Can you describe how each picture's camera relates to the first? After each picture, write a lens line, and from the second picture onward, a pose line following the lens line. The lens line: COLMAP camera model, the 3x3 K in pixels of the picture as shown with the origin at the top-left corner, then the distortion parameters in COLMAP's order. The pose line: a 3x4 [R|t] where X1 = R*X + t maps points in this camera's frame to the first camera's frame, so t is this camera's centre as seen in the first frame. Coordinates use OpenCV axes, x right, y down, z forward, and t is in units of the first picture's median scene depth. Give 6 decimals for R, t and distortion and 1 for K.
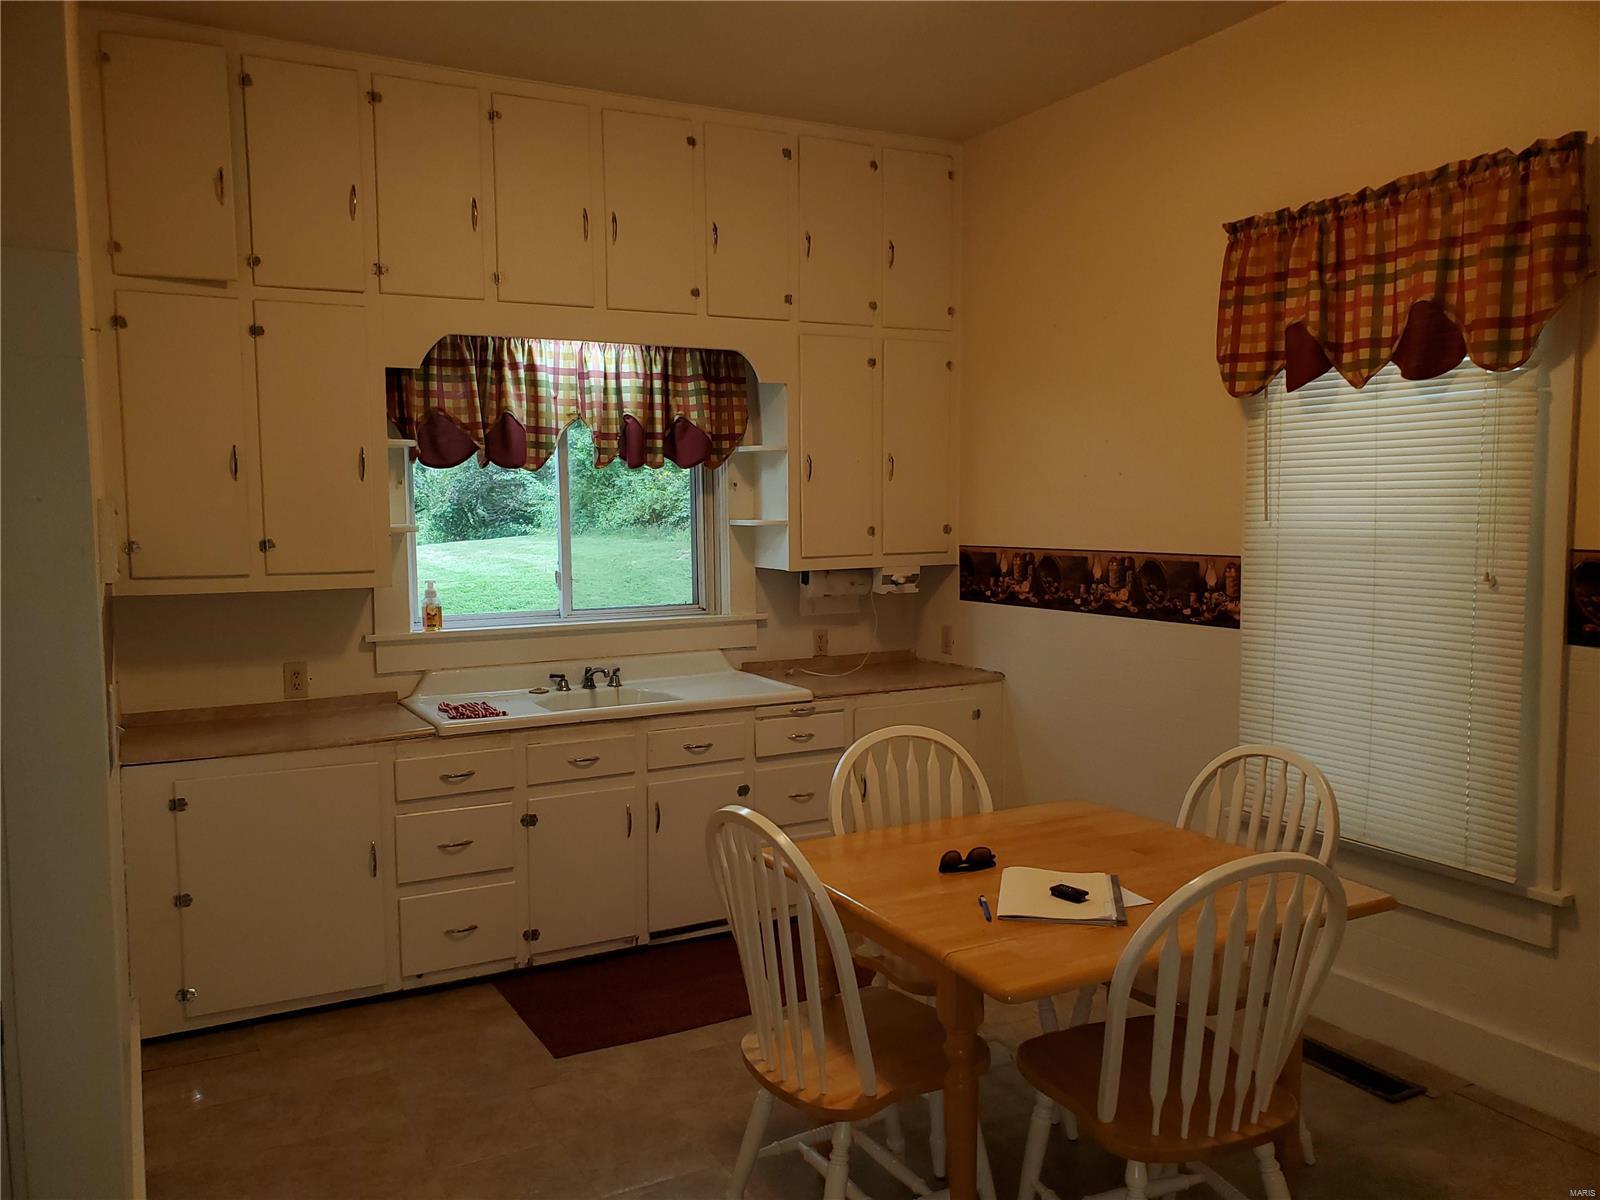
lens RADIAL K [[1222.2, 0, 804.6], [0, 1222.2, 596.5], [0, 0, 1]] dist [0.031404, -0.017192]
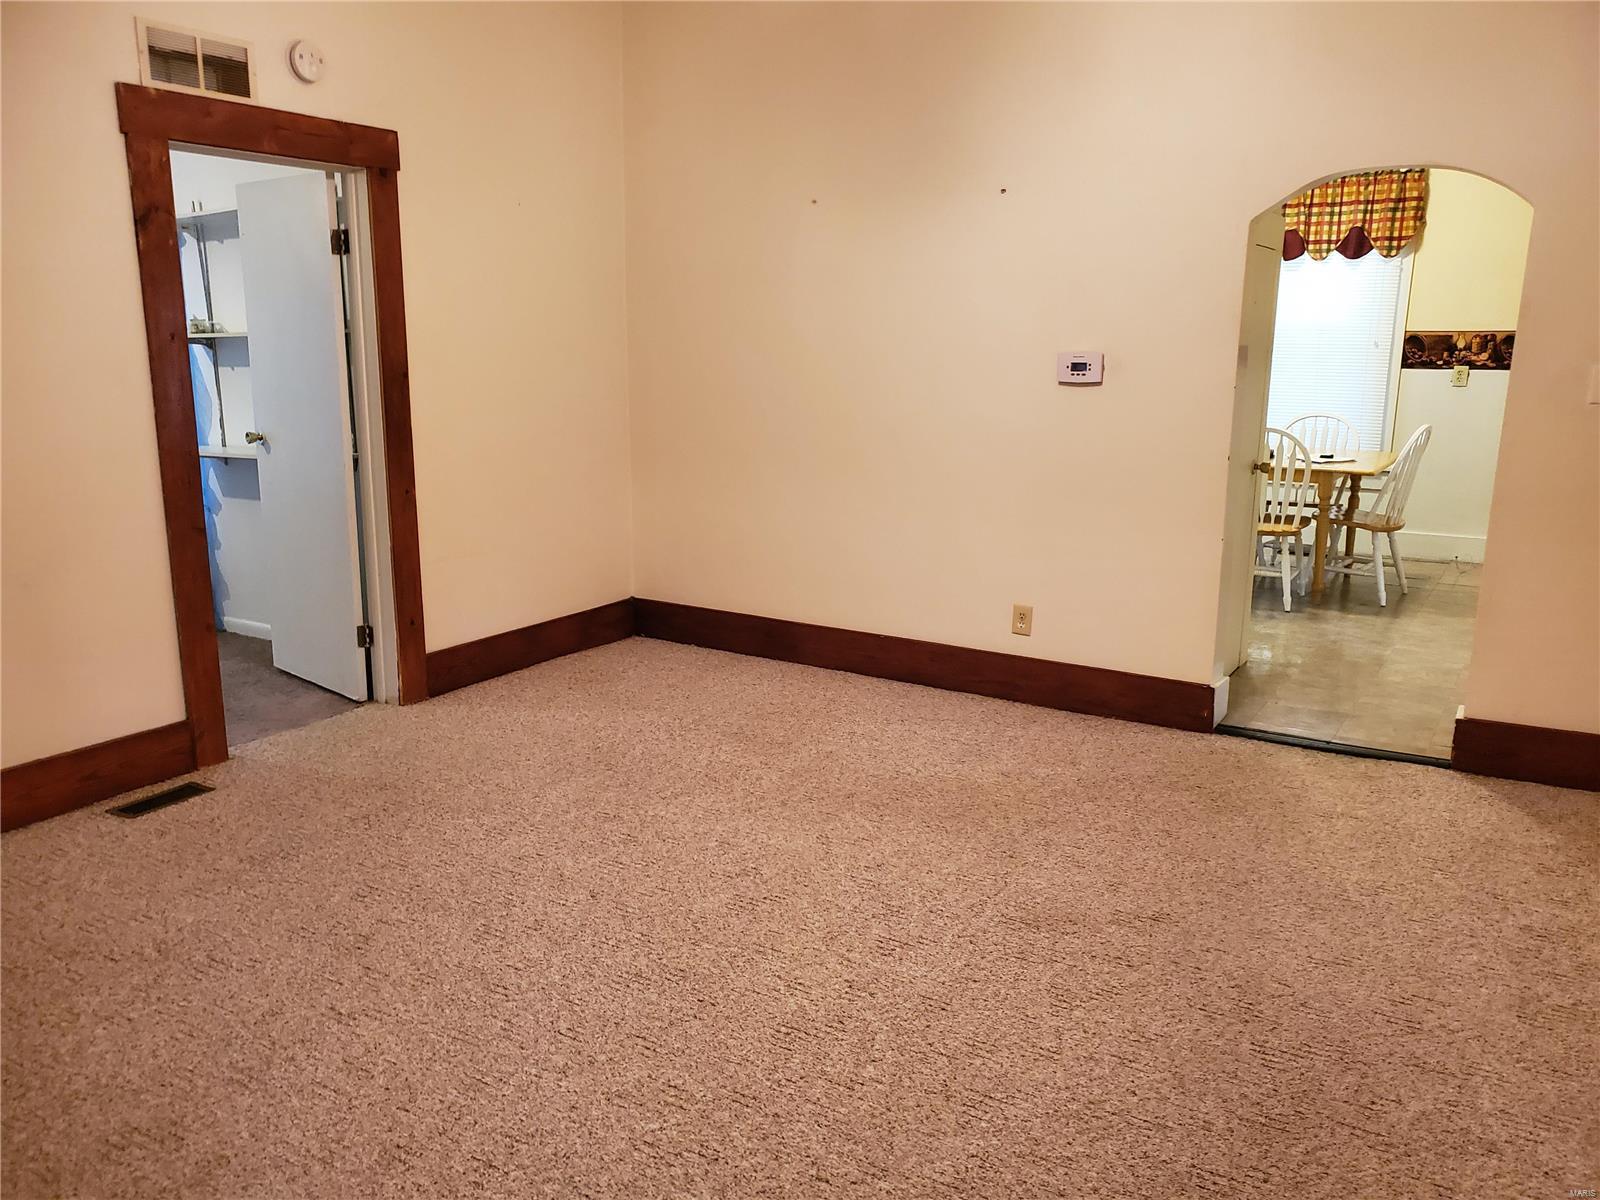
lens RADIAL K [[1222.2, 0, 776.7], [0, 1222.2, 612.5], [0, 0, 1]] dist [0.031404, -0.017192]
pose [[0.879317, -0.091511, 0.467363, -1.637454], [0.021551, 0.988006, 0.152906, 0.111542], [-0.475750, -0.124380, 0.870742, -0.638151]]
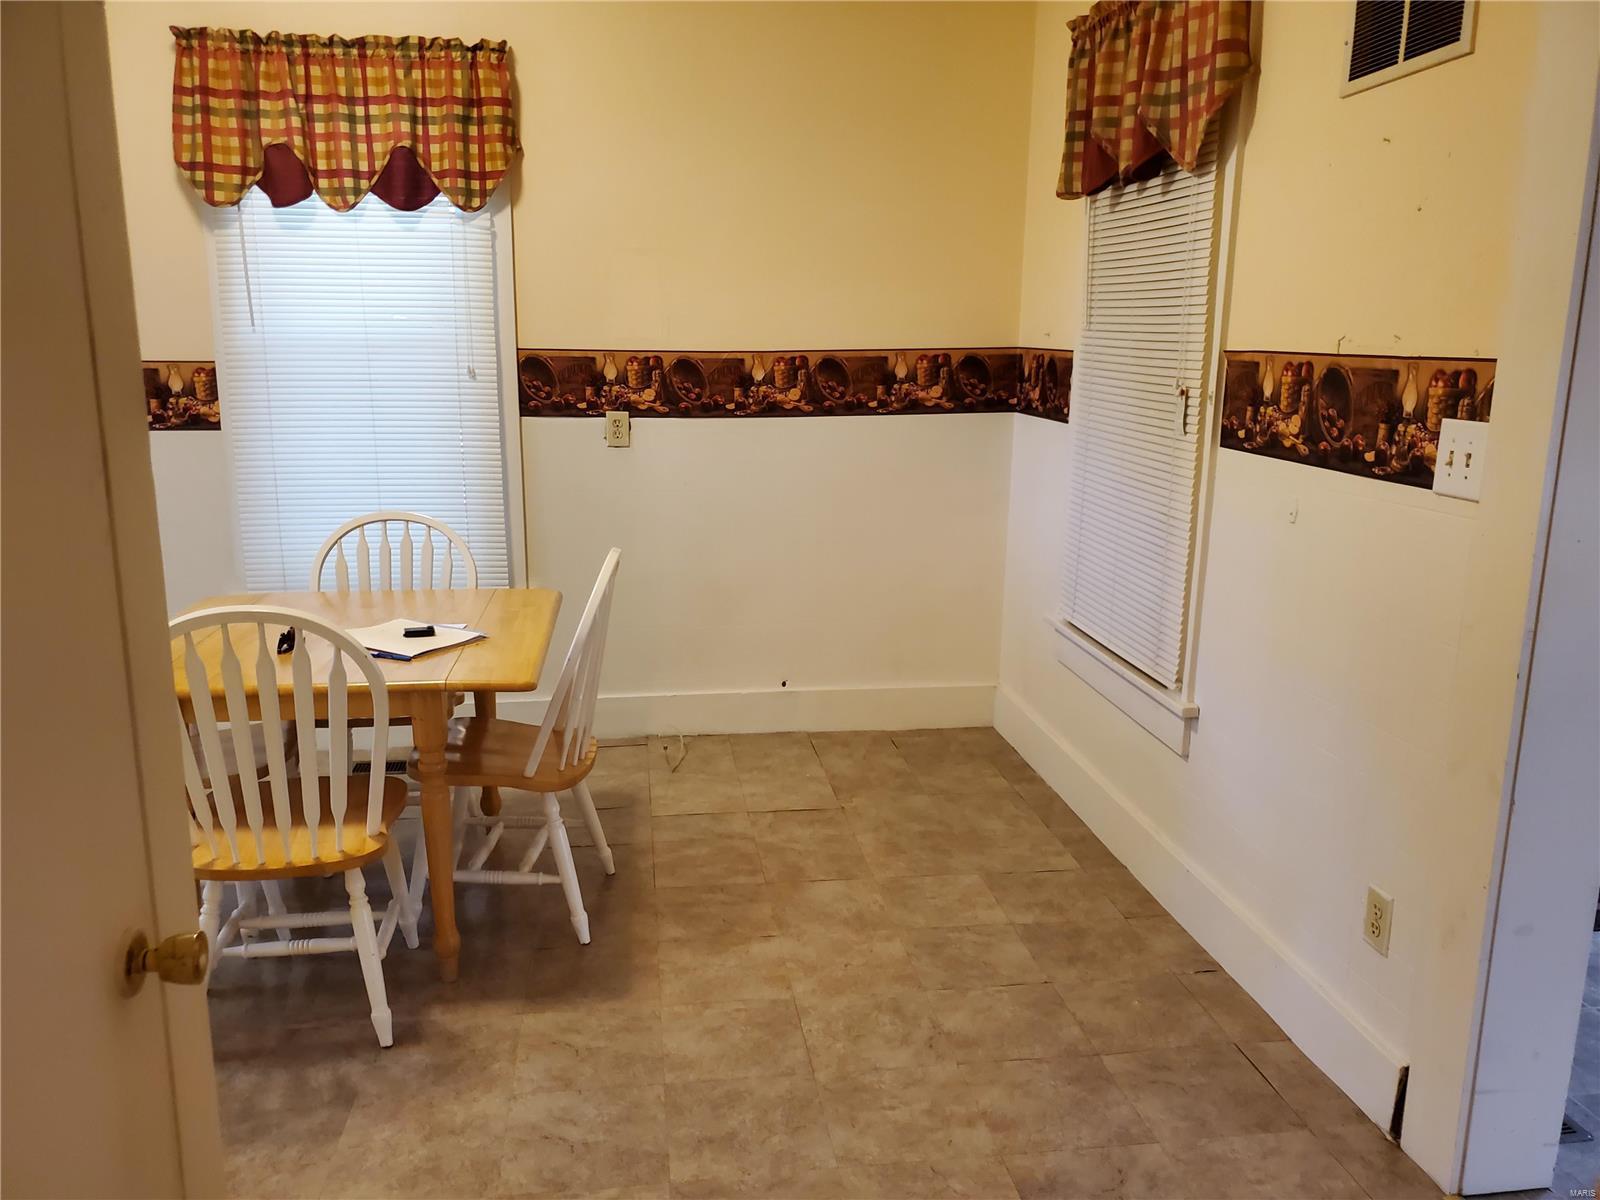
lens RADIAL K [[1222.2, 0, 765.4], [0, 1222.2, 588.8], [0, 0, 1]] dist [0.031404, -0.017192]
pose [[0.367719, -0.171480, 0.913990, -0.553019], [0.062015, 0.985185, 0.159888, 0.024172], [-0.927867, -0.002113, 0.372905, 0.186139]]
